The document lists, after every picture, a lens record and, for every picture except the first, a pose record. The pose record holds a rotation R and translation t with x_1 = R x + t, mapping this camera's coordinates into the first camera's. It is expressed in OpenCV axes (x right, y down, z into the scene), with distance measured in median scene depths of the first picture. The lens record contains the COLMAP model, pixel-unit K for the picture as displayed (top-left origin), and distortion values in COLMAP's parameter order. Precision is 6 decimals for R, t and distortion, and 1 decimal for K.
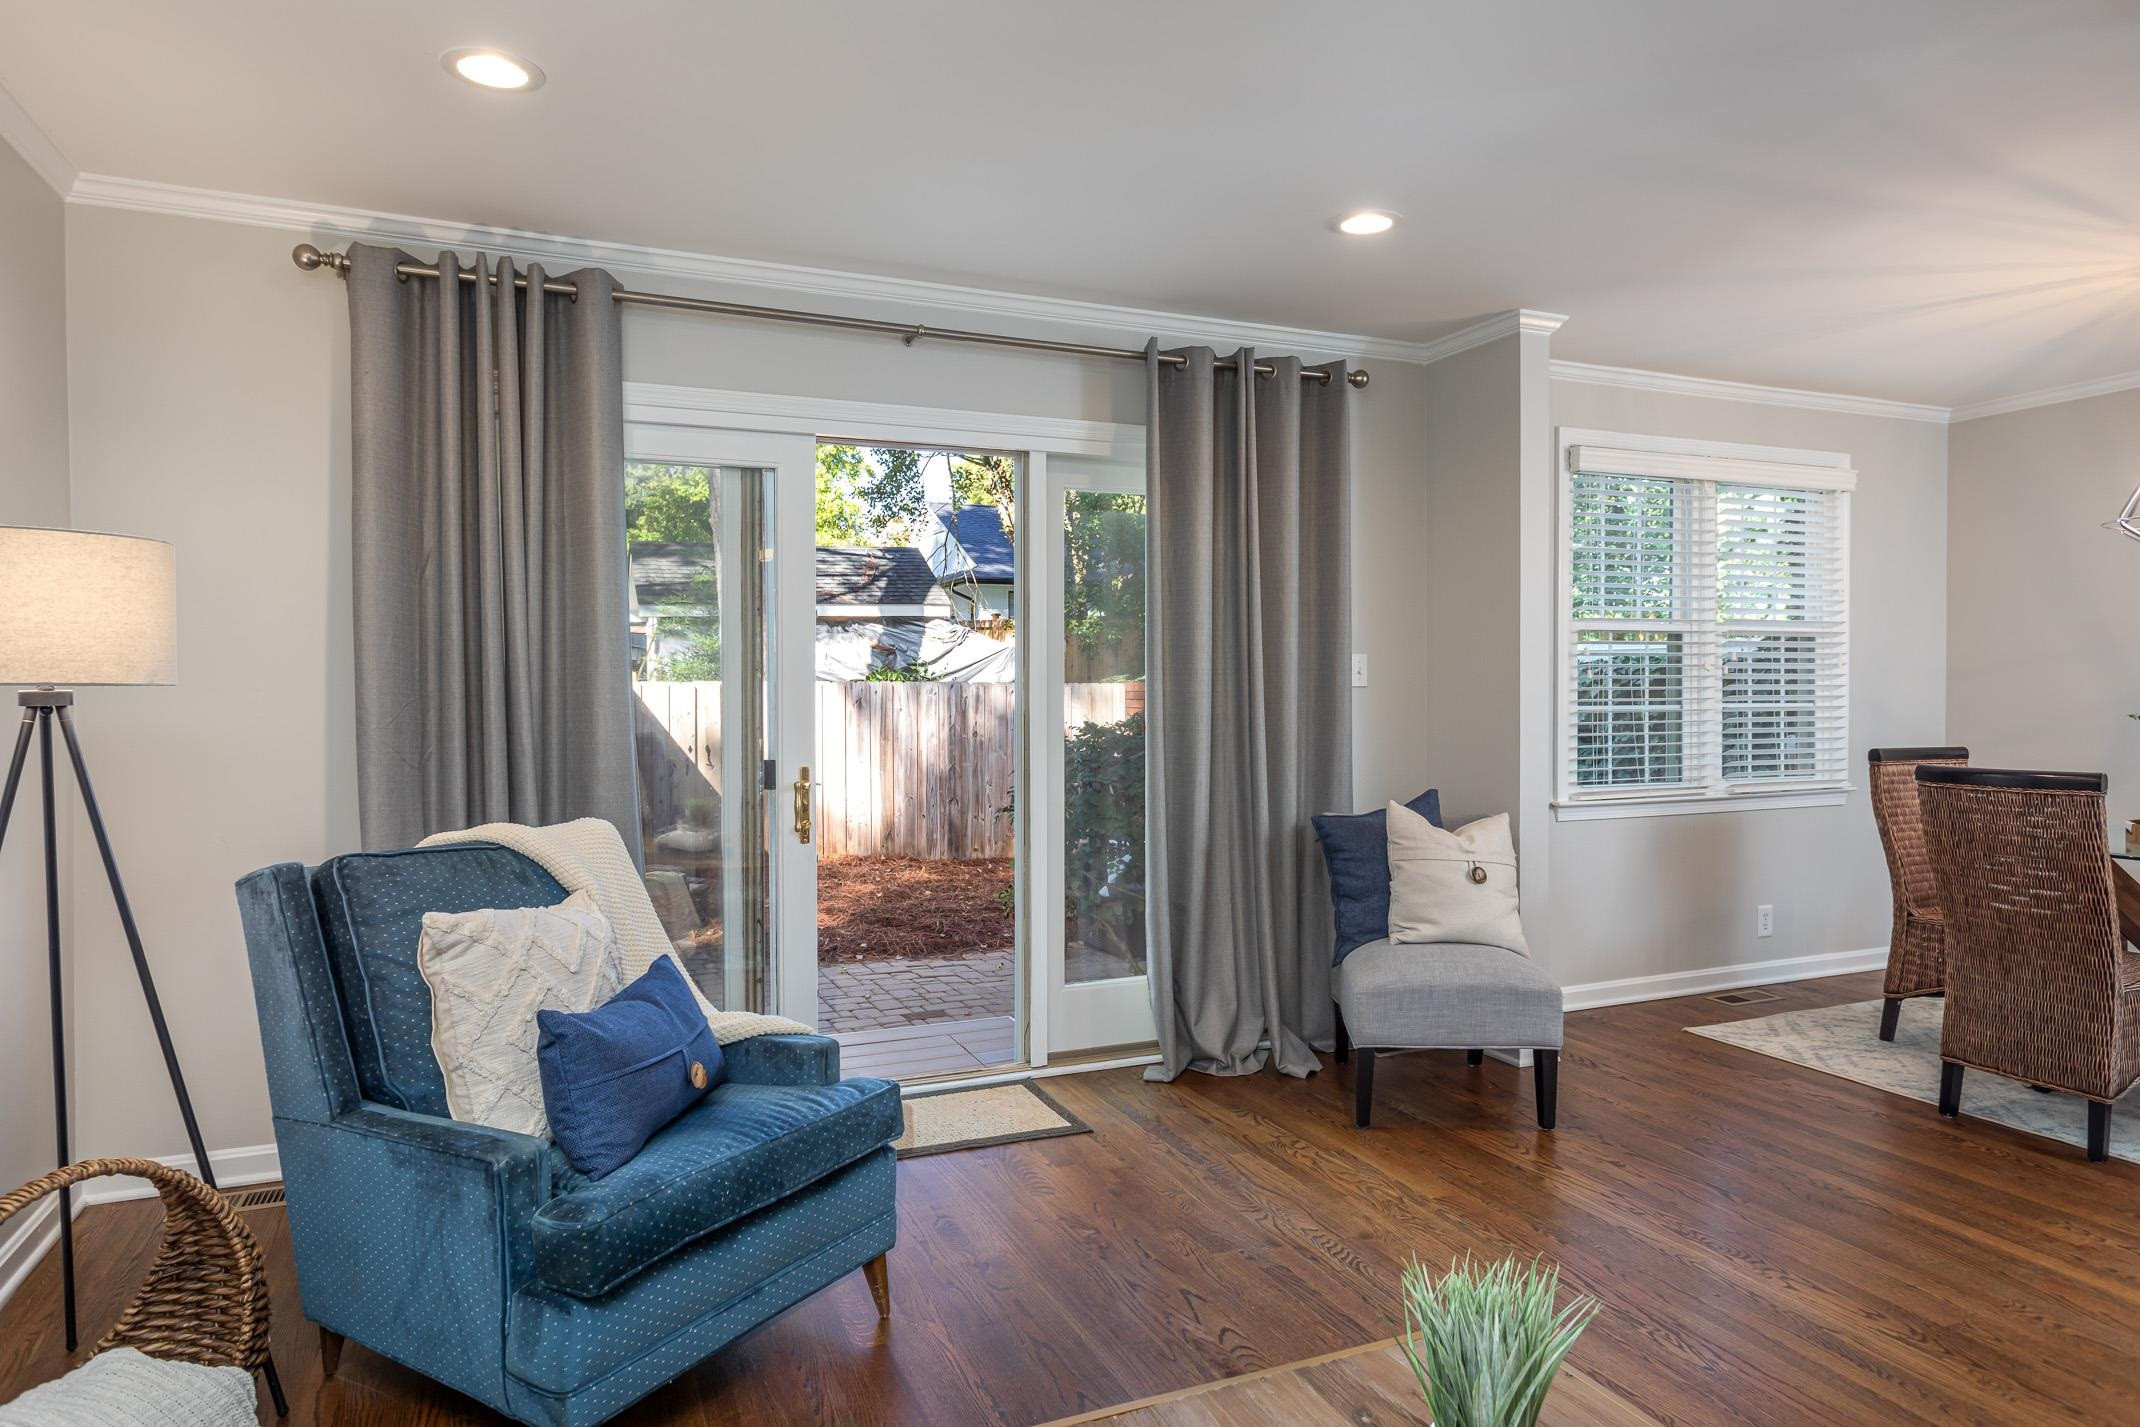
lens RADIAL K [[1278.8, 0, 1065.6], [0, 1278.8, 709.3], [0, 0, 1]] dist [0.004513, -0.002403]
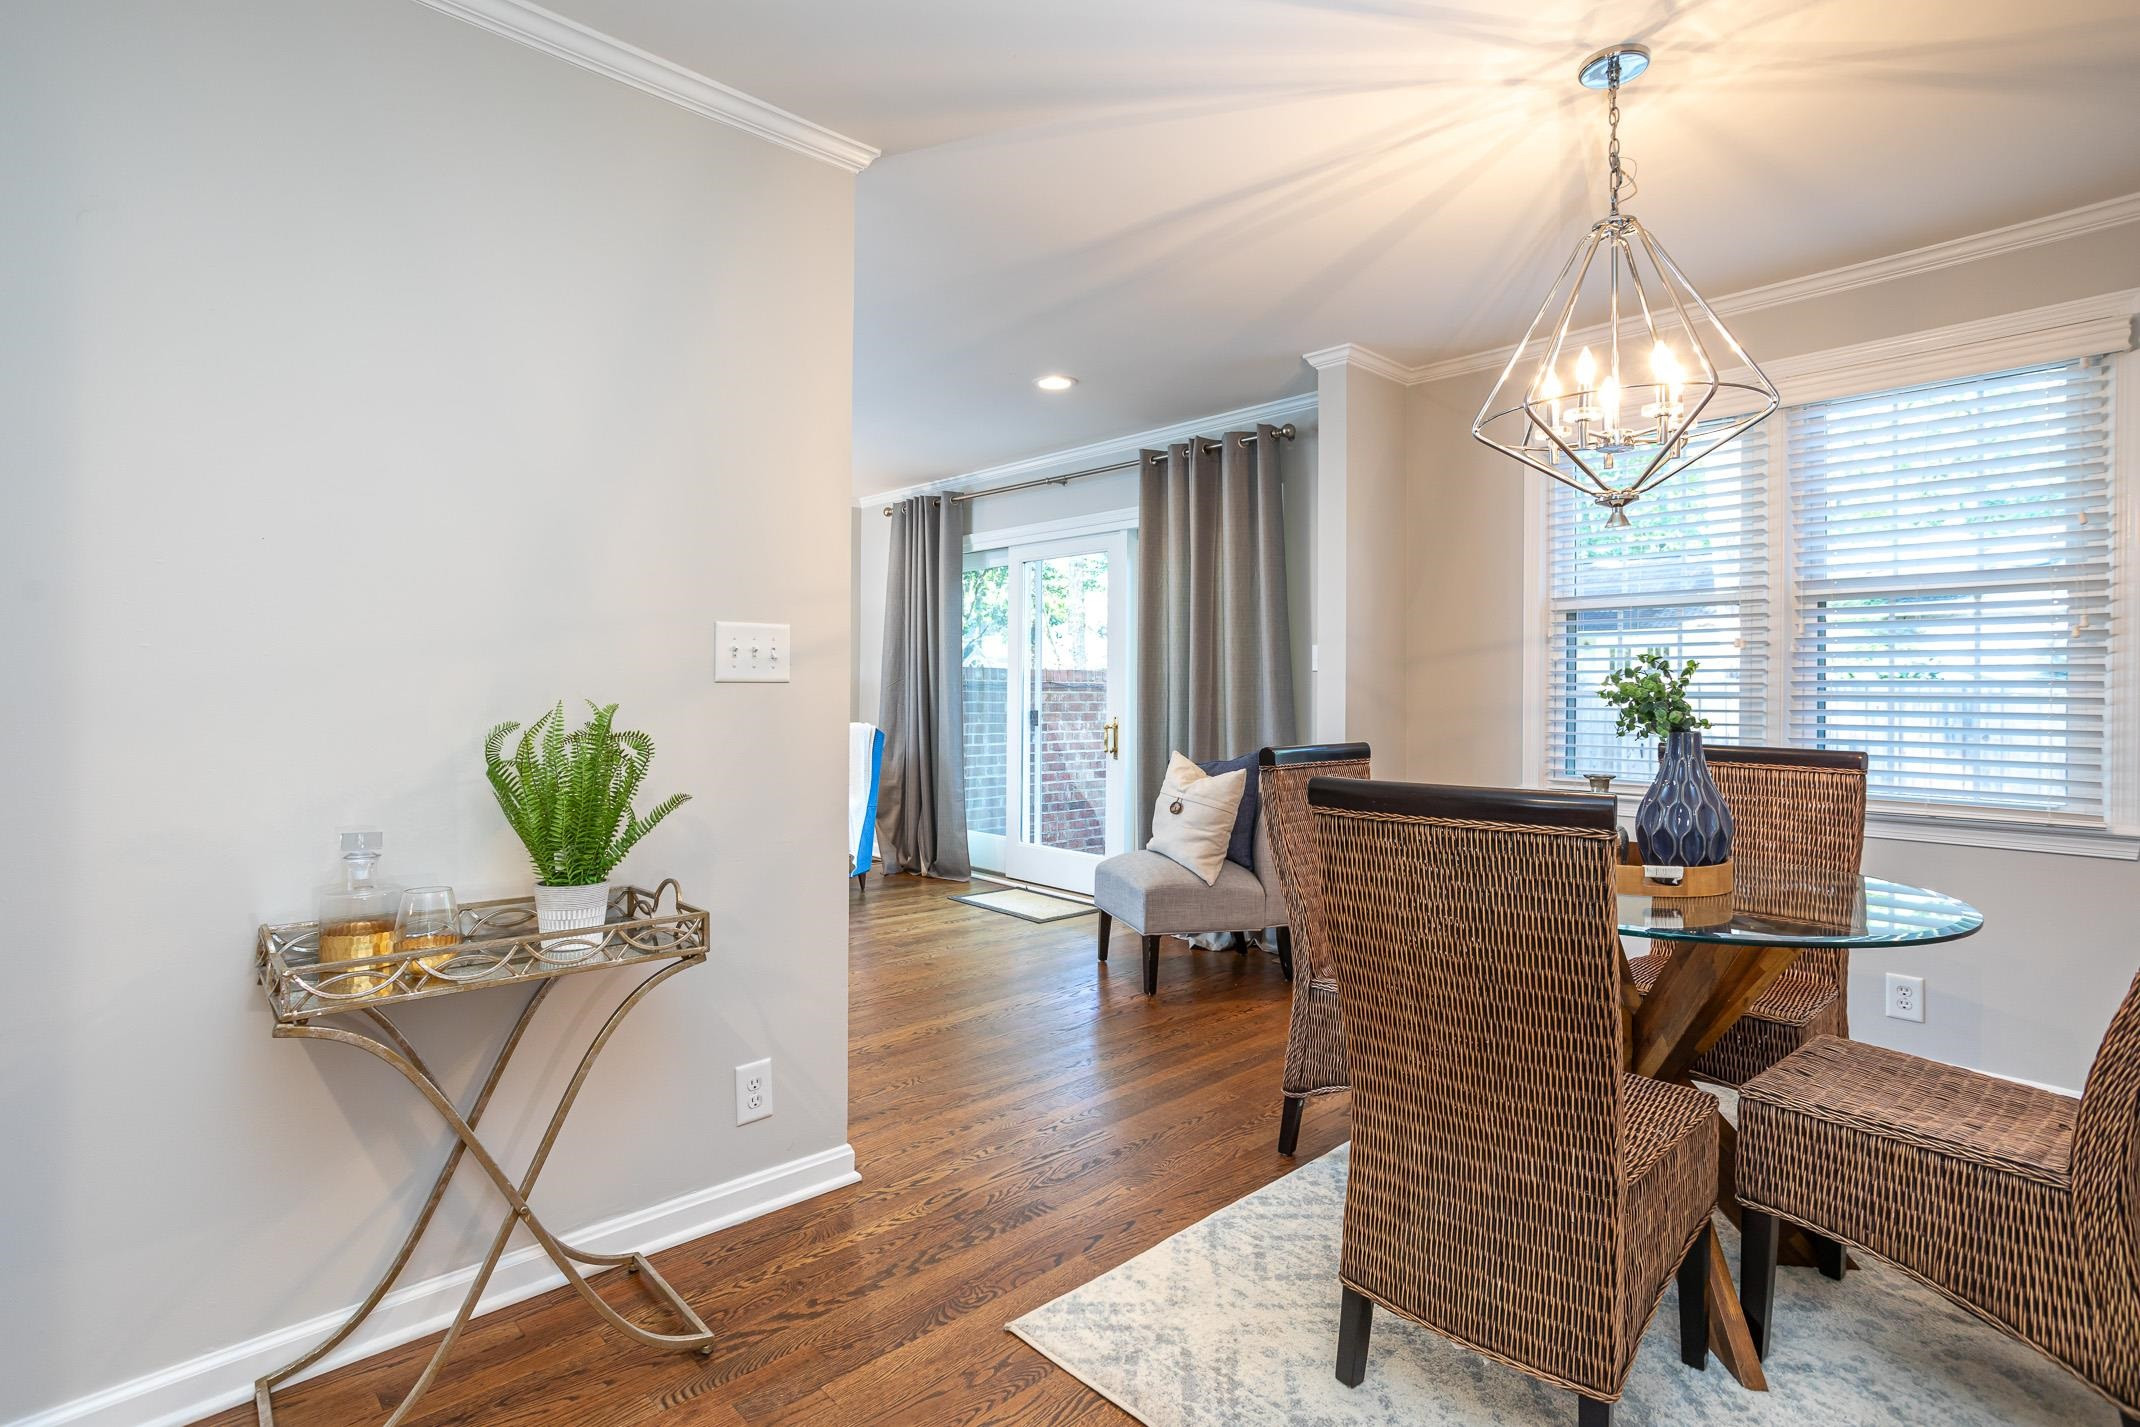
lens RADIAL K [[1037.4, 0, 1076.2], [0, 1037.4, 681.9], [0, 0, 1]] dist [-0.002702, 0.000644]
pose [[0.341620, 0.001607, -0.939837, 0.947280], [-0.021682, 0.999746, -0.006171, 0.004099], [0.939588, 0.022486, 0.341568, 0.375733]]
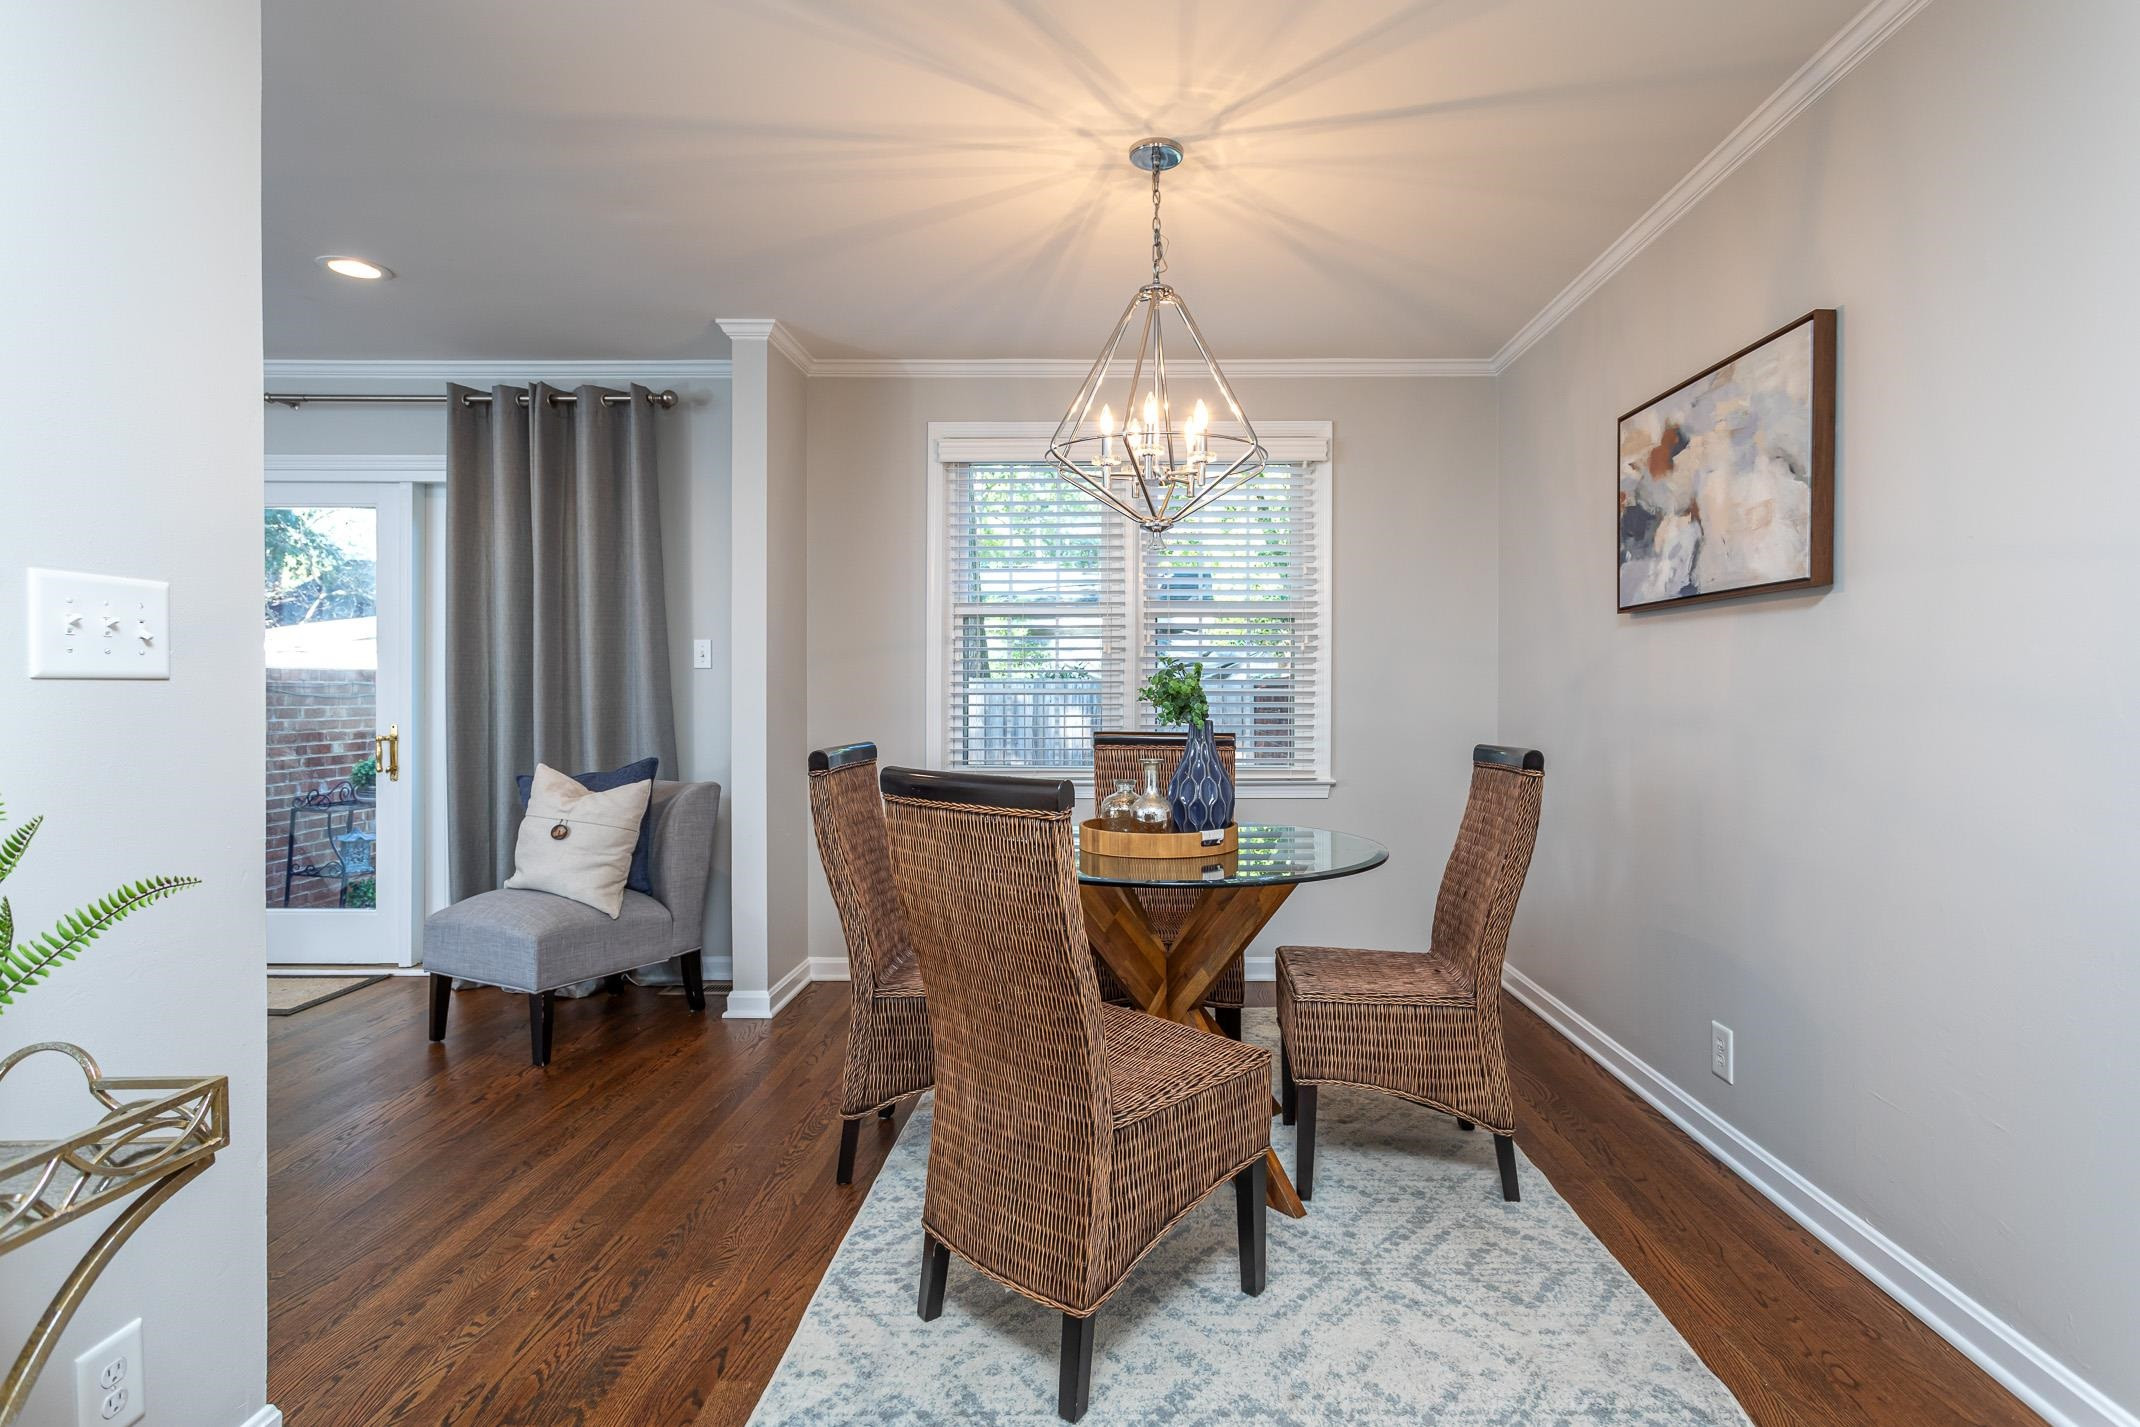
lens RADIAL K [[1037.4, 0, 1117.1], [0, 1037.4, 698.5], [0, 0, 1]] dist [-0.002702, 0.000644]
pose [[0.915735, 0.009376, -0.401674, 0.809835], [-0.011835, 0.999923, -0.003641, 0.007409], [0.401609, 0.008088, 0.915776, 0.262793]]
